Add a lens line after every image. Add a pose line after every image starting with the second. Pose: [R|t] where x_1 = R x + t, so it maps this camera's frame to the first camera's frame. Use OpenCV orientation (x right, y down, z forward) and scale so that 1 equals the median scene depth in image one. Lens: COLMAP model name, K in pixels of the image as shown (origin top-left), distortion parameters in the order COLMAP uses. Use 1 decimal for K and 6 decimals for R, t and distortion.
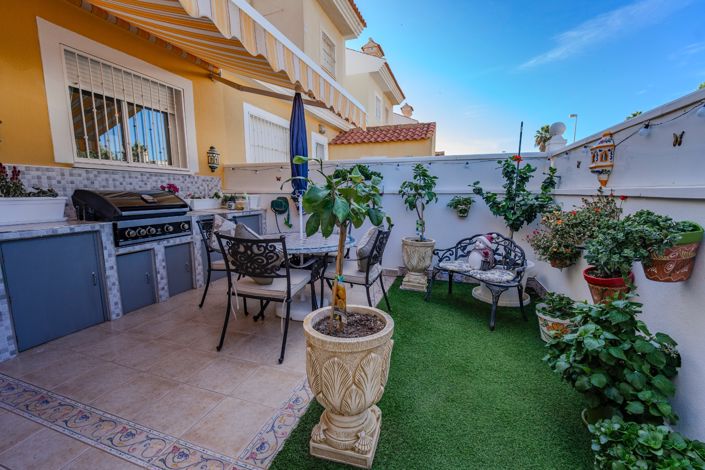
lens RADIAL K [[291.7, 0, 350.4], [0, 291.7, 240.0], [0, 0, 1]] dist [0.001742, -0.008838]
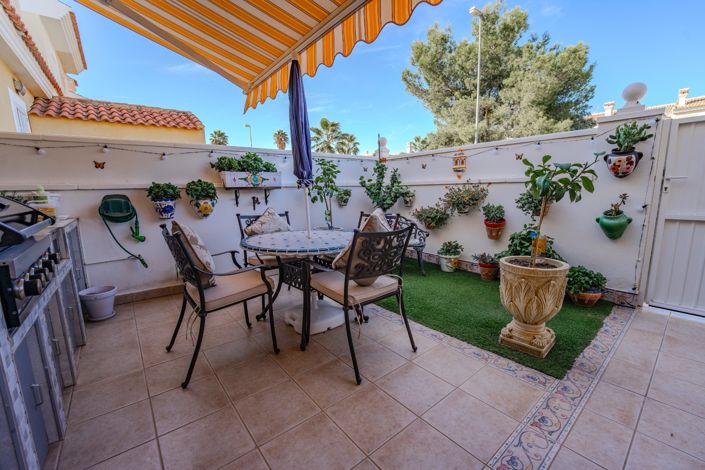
lens RADIAL K [[291.7, 0, 351.4], [0, 291.7, 235.1], [0, 0, 1]] dist [0.001742, -0.008838]
pose [[0.535074, -0.140971, 0.832961, -0.773834], [0.154029, 0.985732, 0.067882, -0.046056], [-0.830645, 0.091978, 0.549153, 0.416536]]
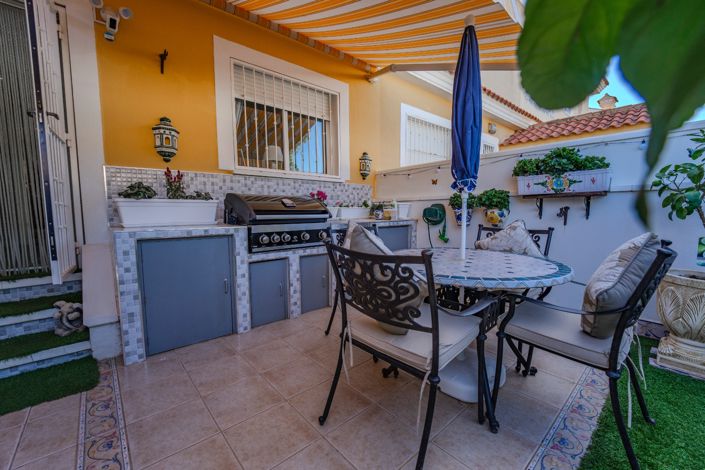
lens RADIAL K [[291.7, 0, 354.3], [0, 291.7, 238.0], [0, 0, 1]] dist [0.001742, -0.008838]
pose [[0.871071, 0.035640, -0.489862, -0.064810], [-0.067836, 0.996535, -0.048123, -0.002591], [0.486449, 0.075149, 0.870471, 0.331677]]
